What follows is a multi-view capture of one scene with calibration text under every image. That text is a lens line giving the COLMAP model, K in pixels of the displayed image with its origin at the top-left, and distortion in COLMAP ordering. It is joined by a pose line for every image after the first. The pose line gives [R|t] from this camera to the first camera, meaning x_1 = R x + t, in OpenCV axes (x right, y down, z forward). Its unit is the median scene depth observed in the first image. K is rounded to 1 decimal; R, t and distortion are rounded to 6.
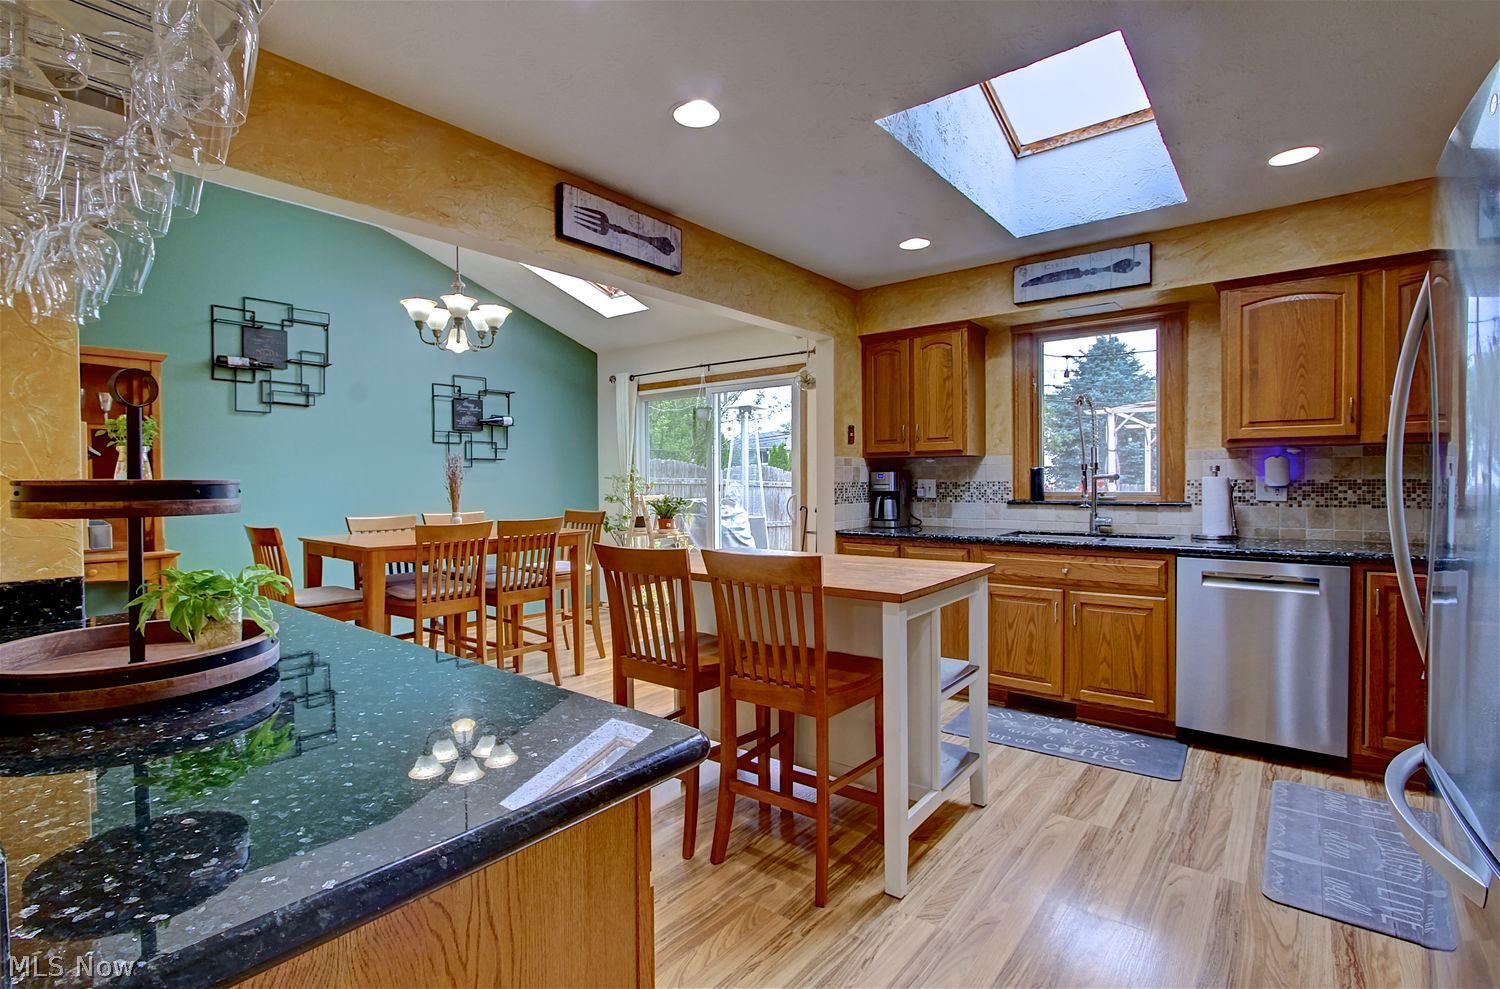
lens RADIAL K [[701.3, 0, 732.2], [0, 701.3, 489.5], [0, 0, 1]] dist [-0.026792, 0.007103]
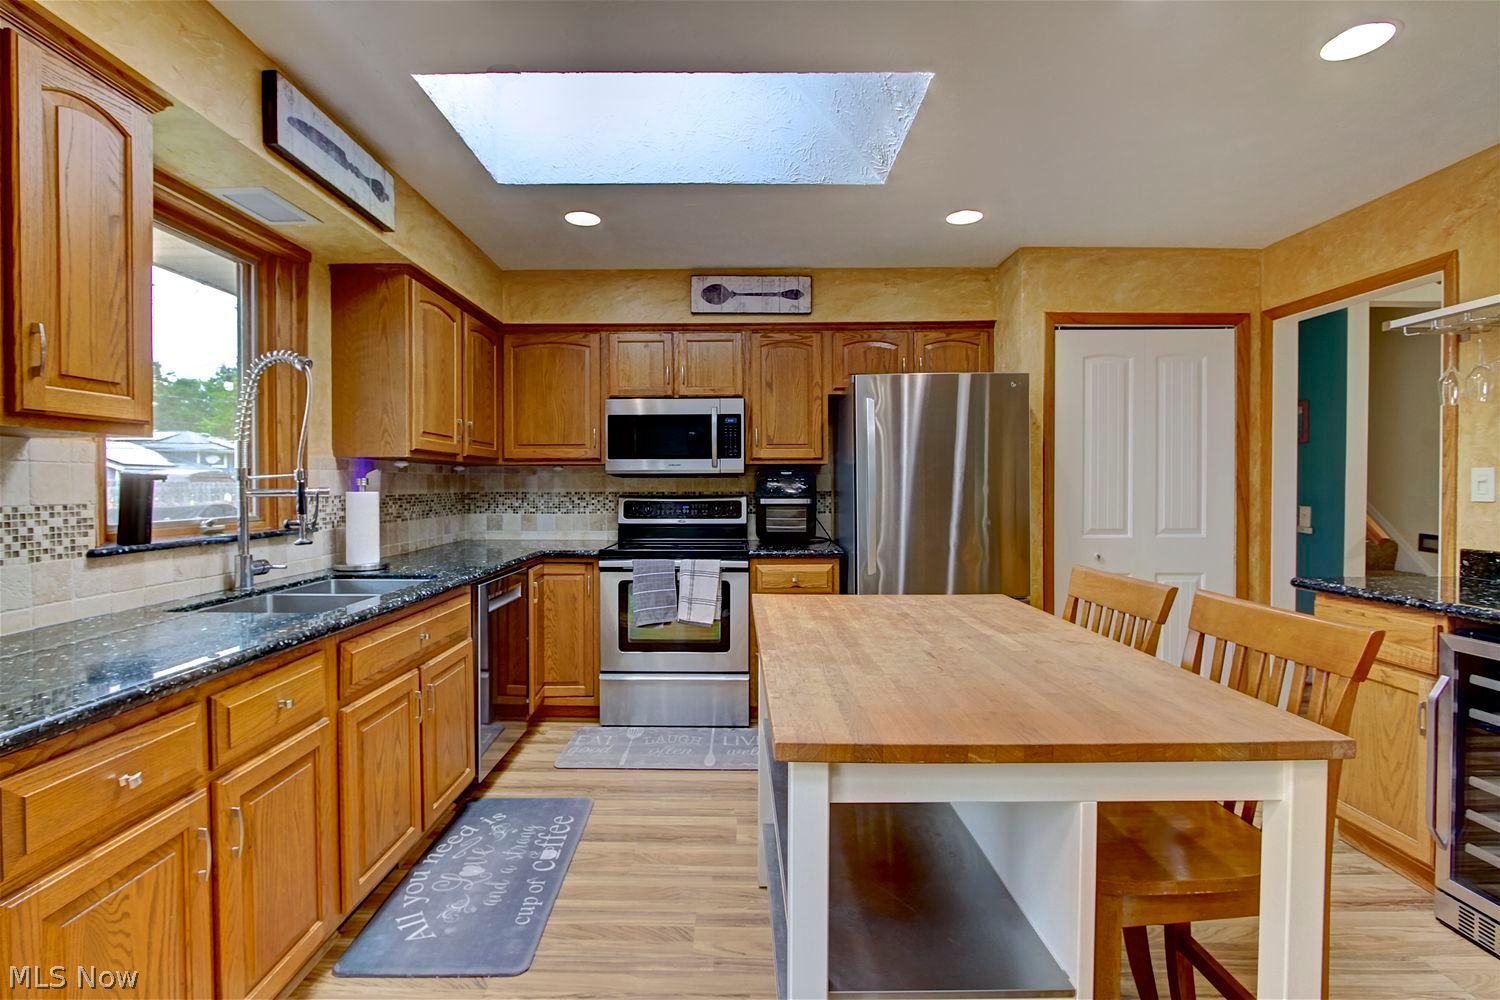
lens RADIAL K [[694.1, 0, 733.0], [0, 694.1, 494.7], [0, 0, 1]] dist [-0.015748, 0.000799]
pose [[-0.626346, -0.001653, 0.779544, -0.183770], [0.017972, 0.999701, 0.016560, -0.018898], [-0.779338, 0.024382, -0.626129, 1.071160]]
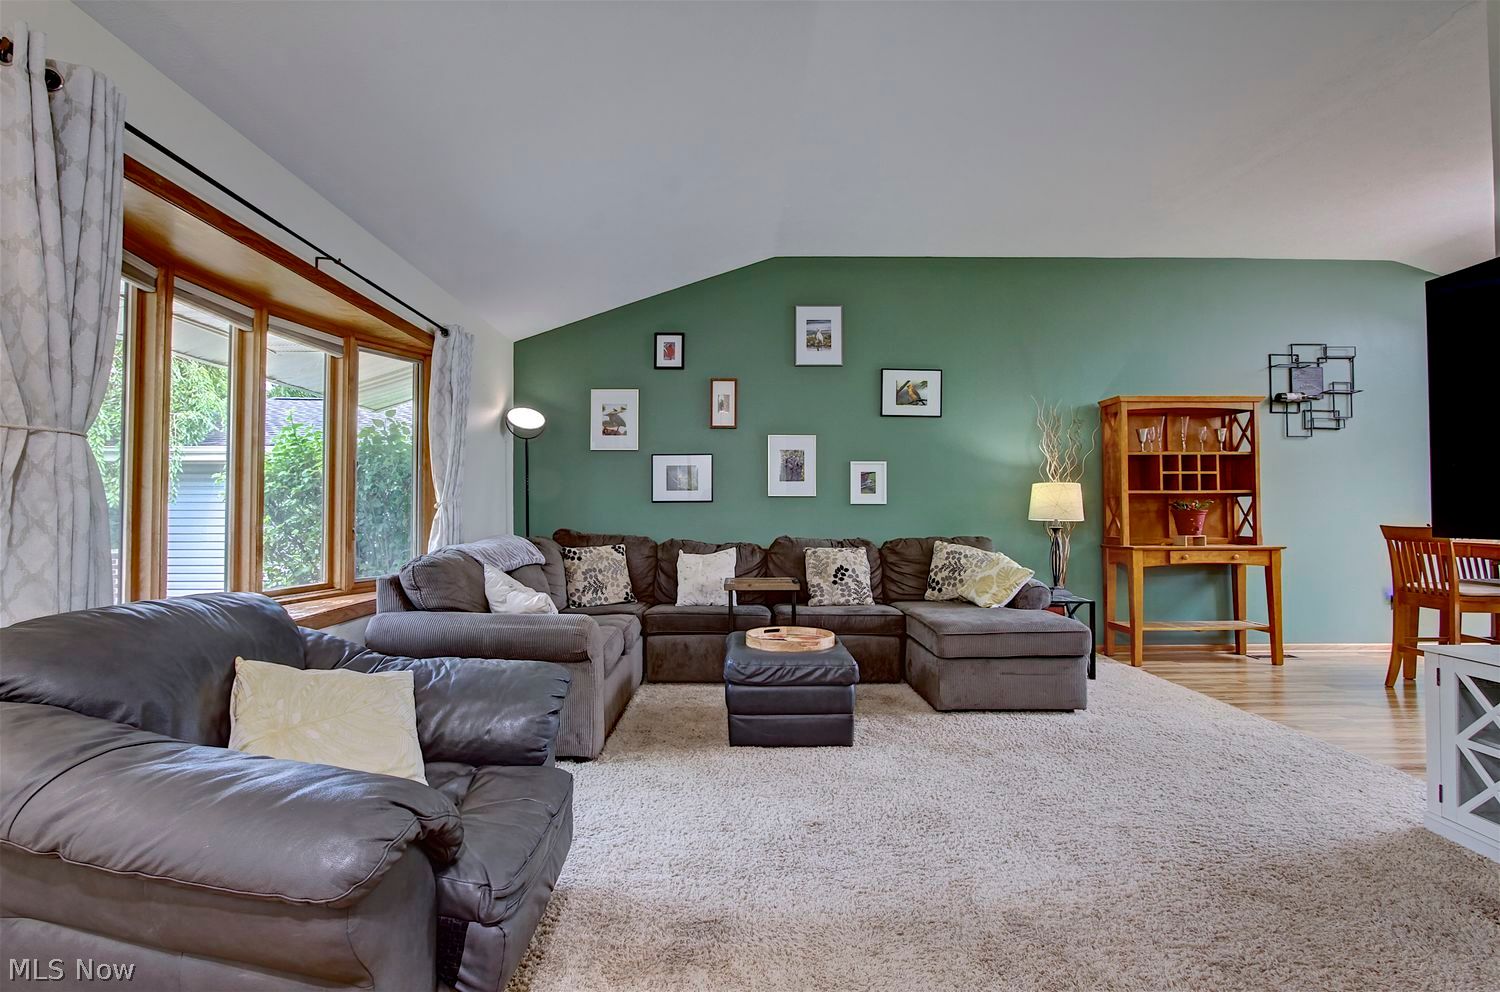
lens RADIAL K [[701.3, 0, 732.2], [0, 701.3, 491.0], [0, 0, 1]] dist [-0.026792, 0.007103]
pose [[0.638891, -0.012893, -0.769189, -0.466276], [-0.016256, 0.999410, -0.030254, 0.042902], [0.769126, 0.031833, 0.638304, -0.635643]]
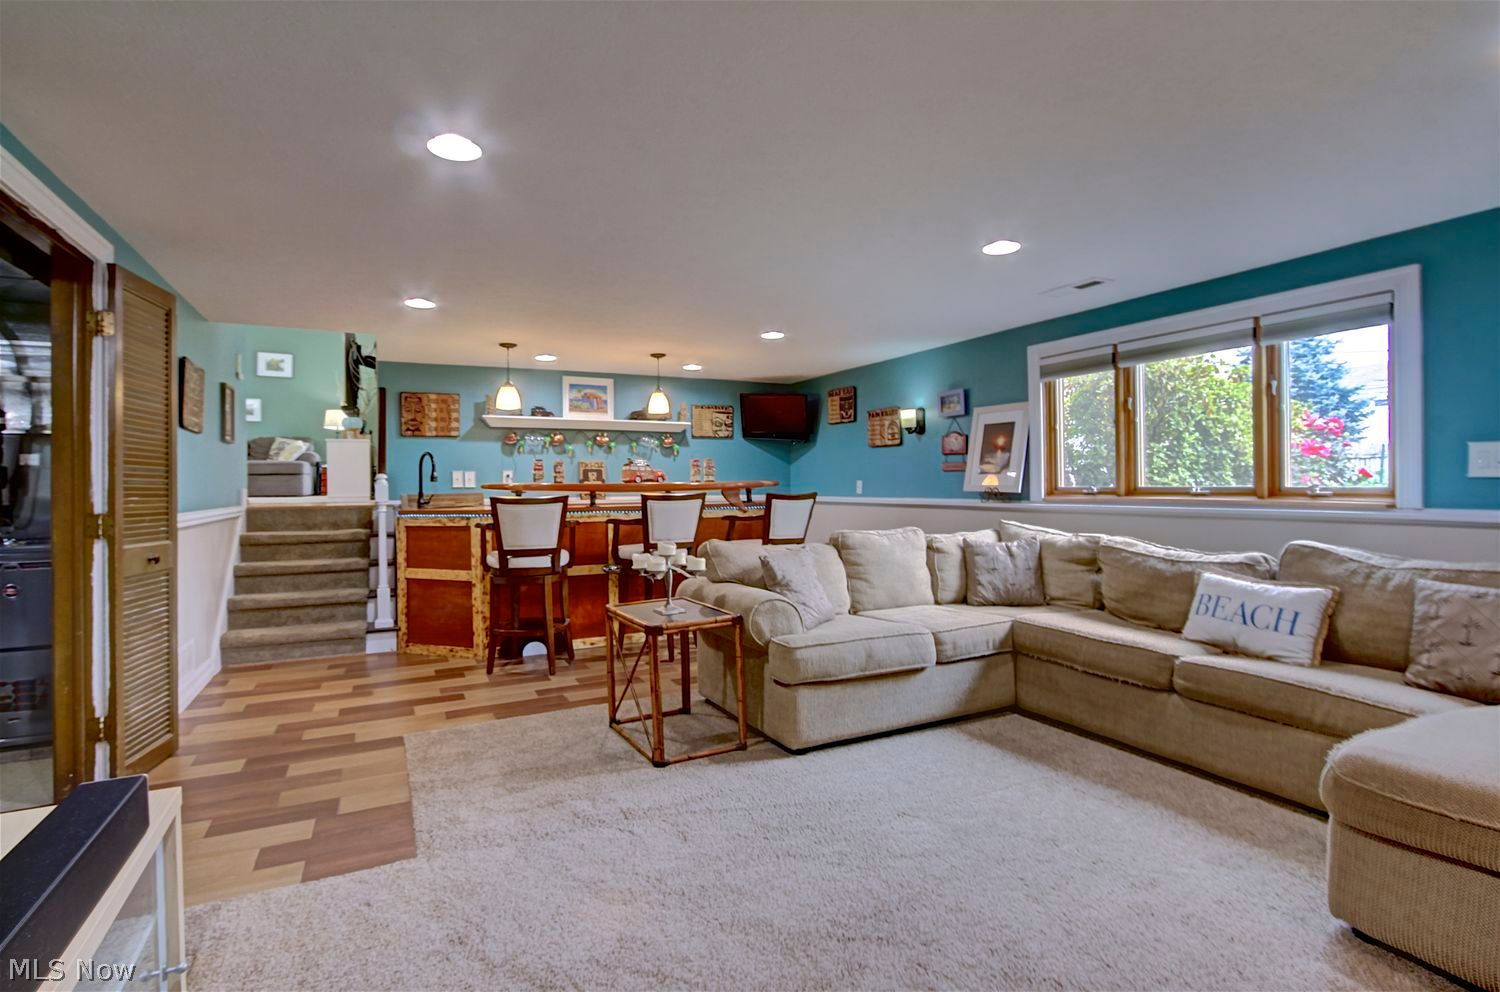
lens RADIAL K [[701.3, 0, 732.2], [0, 701.3, 491.0], [0, 0, 1]] dist [-0.026792, 0.007103]
pose [[0.913102, 0.007184, -0.407668, 1.500473], [-0.008493, 0.999963, -0.001402, 0.290206], [0.407643, 0.004742, 0.913129, -1.244662]]
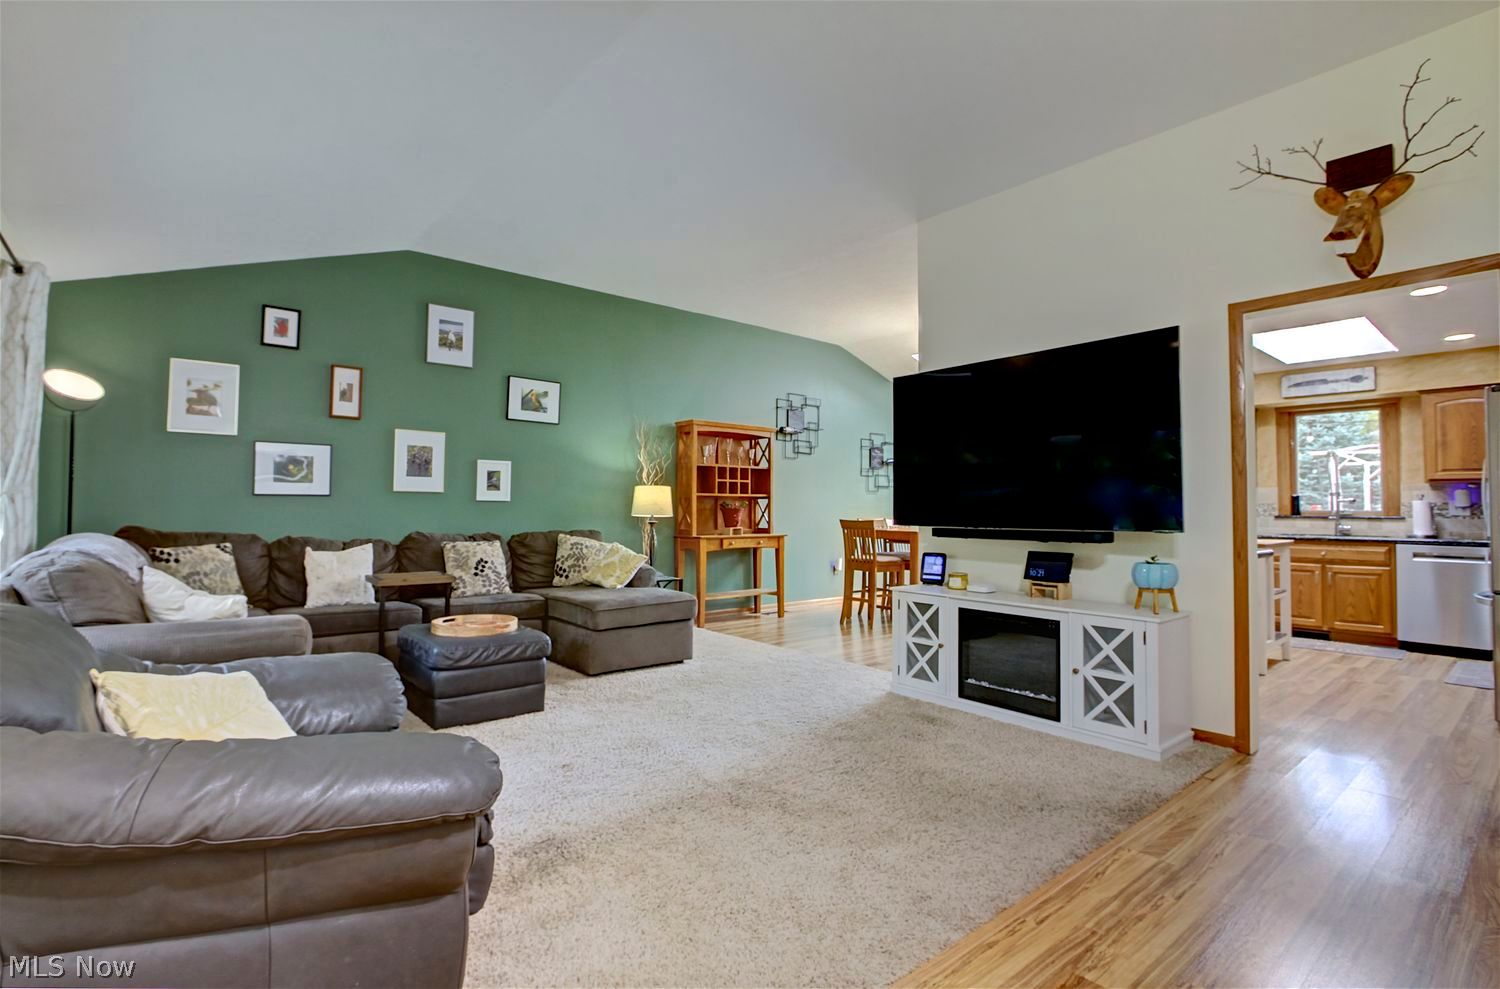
lens RADIAL K [[704.5, 0, 725.8], [0, 704.5, 484.5], [0, 0, 1]] dist [-0.032210, 0.007257]
pose [[0.980095, 0.009331, -0.198310, -0.589693], [-0.019002, 0.998718, -0.046922, 0.048811], [0.197618, 0.049756, 0.979016, -0.908265]]
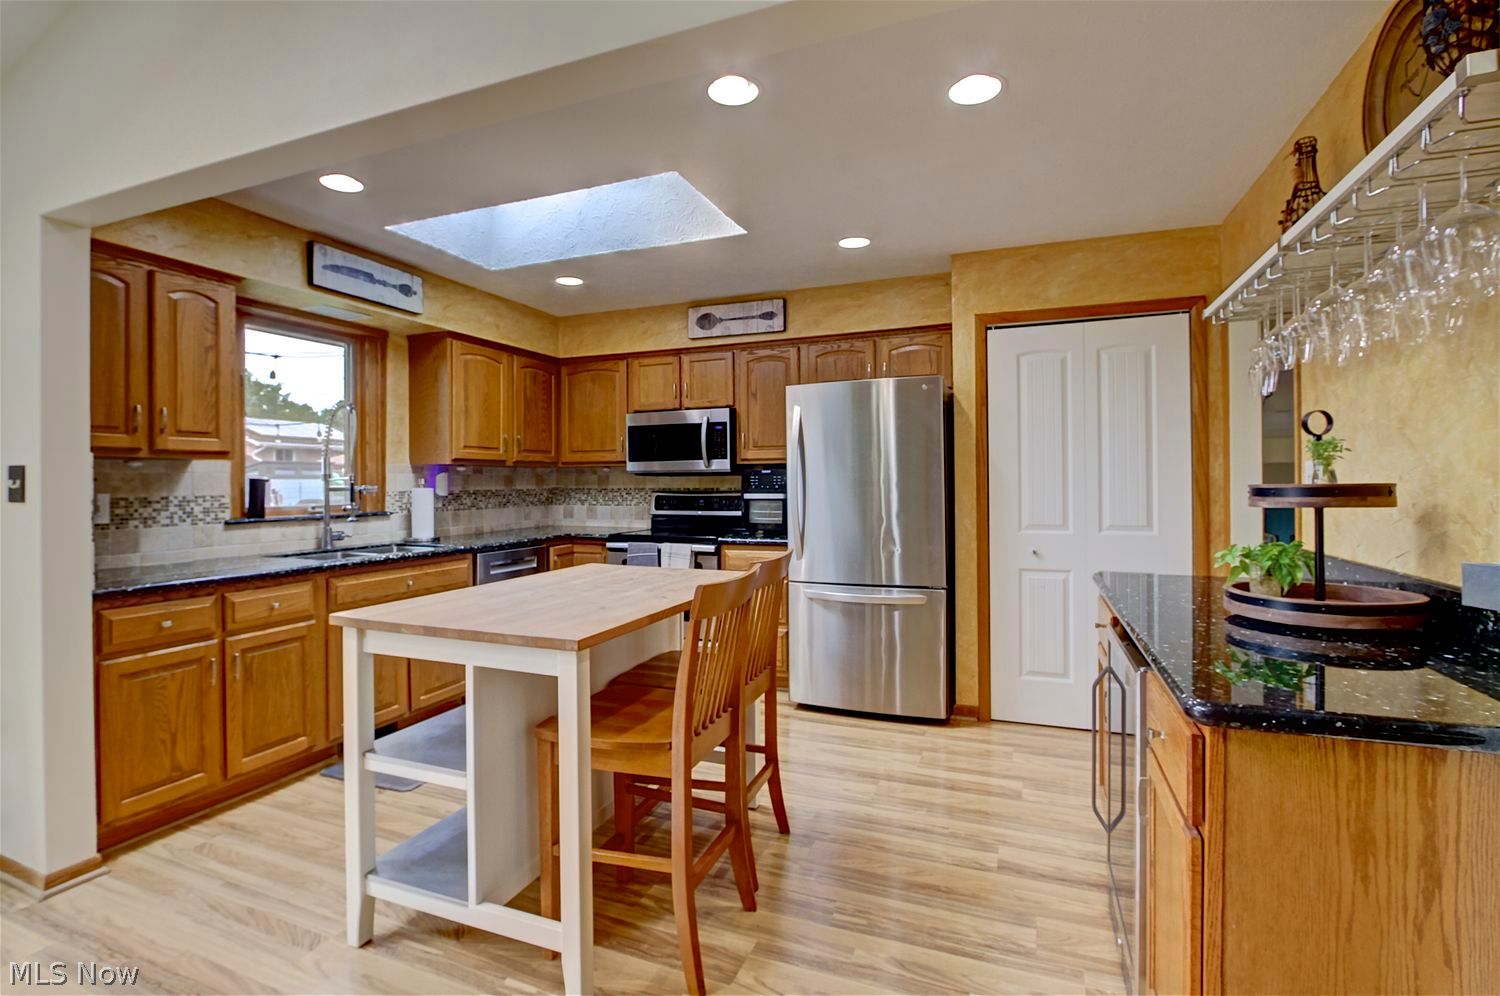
lens RADIAL K [[714.4, 0, 729.8], [0, 714.4, 479.7], [0, 0, 1]] dist [-0.019690, 0.001241]
pose [[-0.287374, 0.012688, 0.957735, -0.567291], [0.022673, 0.999722, -0.006441, -0.012271], [-0.957550, 0.019864, -0.287581, 0.776696]]
